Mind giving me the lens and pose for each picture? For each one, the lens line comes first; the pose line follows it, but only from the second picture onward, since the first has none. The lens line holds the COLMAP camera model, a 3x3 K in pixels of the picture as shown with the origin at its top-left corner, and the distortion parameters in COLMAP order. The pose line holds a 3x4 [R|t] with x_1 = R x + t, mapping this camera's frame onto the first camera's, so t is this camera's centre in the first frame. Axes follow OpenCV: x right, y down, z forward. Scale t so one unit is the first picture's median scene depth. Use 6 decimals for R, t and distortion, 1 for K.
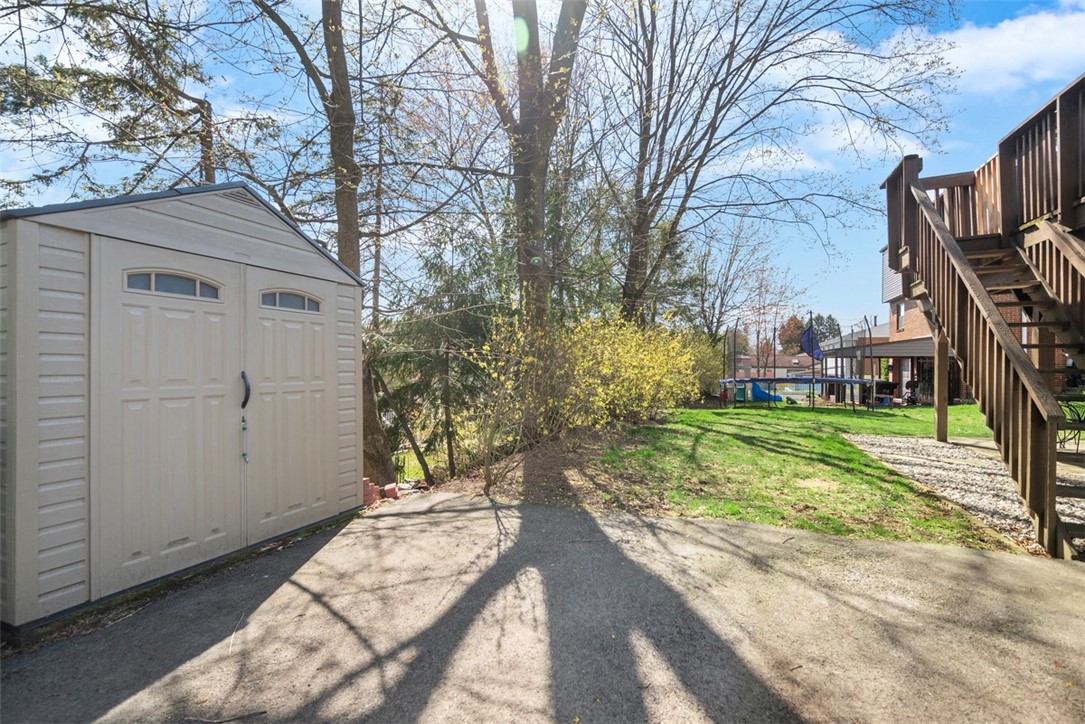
lens RADIAL K [[498.5, 0, 546.6], [0, 498.5, 363.1], [0, 0, 1]] dist [0.001191, 0.000395]
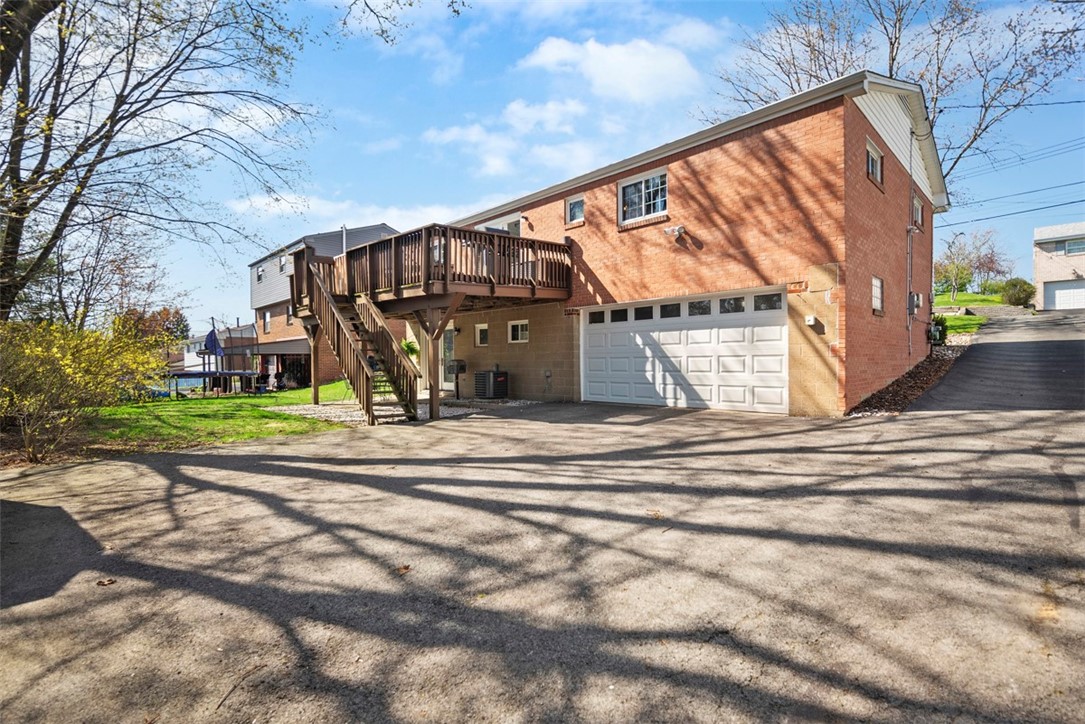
lens RADIAL K [[488.7, 0, 543.3], [0, 488.7, 363.2], [0, 0, 1]] dist [-0.002761, -0.000195]
pose [[0.398596, -0.022139, 0.916859, -0.238132], [0.015805, 0.999726, 0.017269, 0.000236], [-0.916990, 0.007607, 0.398837, -0.209040]]
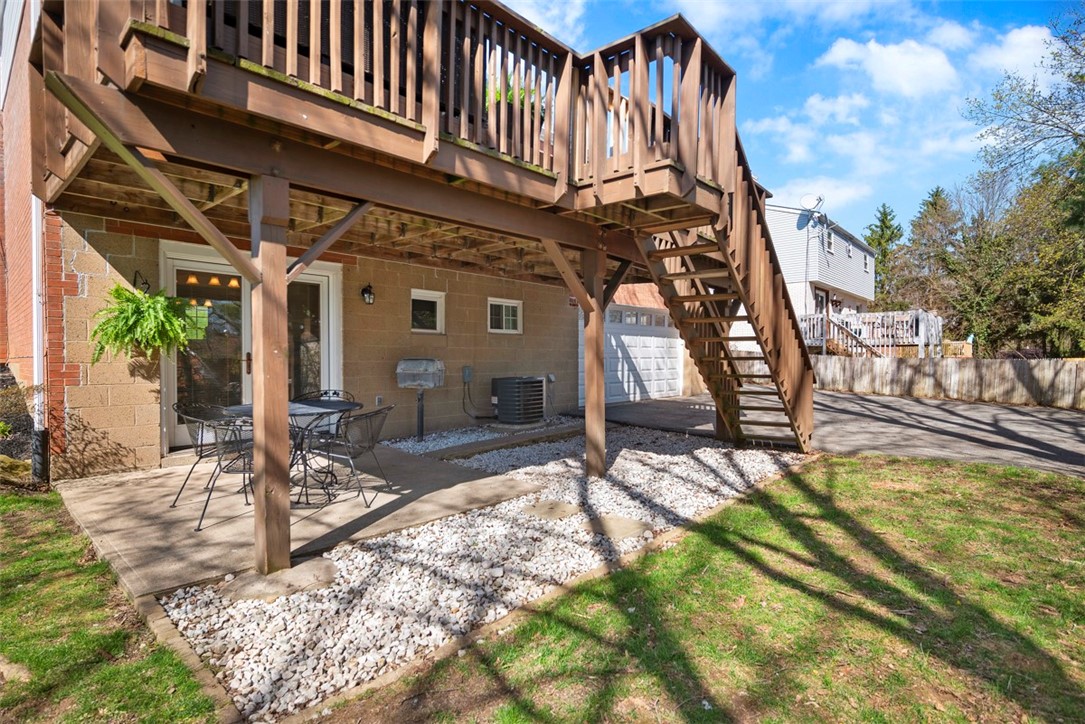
lens RADIAL K [[538.4, 0, 542.5], [0, 538.4, 362.0], [0, 0, 1]] dist [0.000271, 0.000057]
pose [[-0.933527, -0.016140, 0.358144, 0.278373], [-0.011925, 0.999831, 0.013975, 0.002151], [-0.358309, 0.008776, -0.933562, 0.743208]]
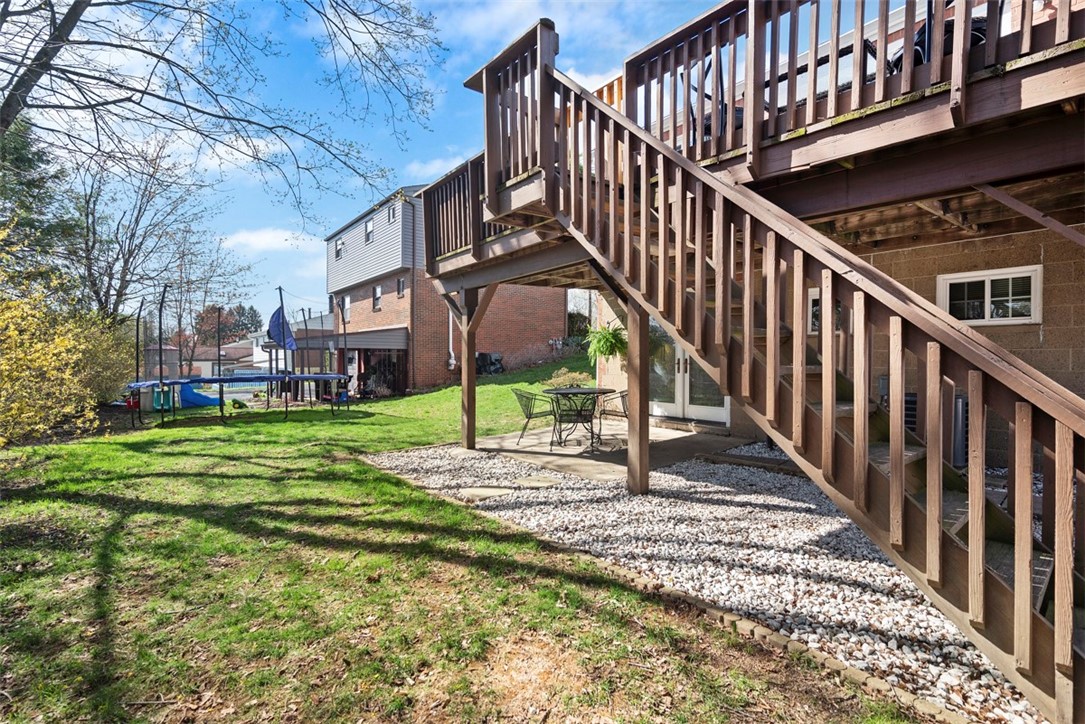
lens RADIAL K [[498.5, 0, 546.6], [0, 498.5, 363.1], [0, 0, 1]] dist [0.001191, 0.000395]
pose [[0.496532, -0.015532, 0.867879, 0.073819], [0.001515, 0.999854, 0.017027, -0.001627], [-0.868017, -0.007140, 0.496483, 0.272994]]
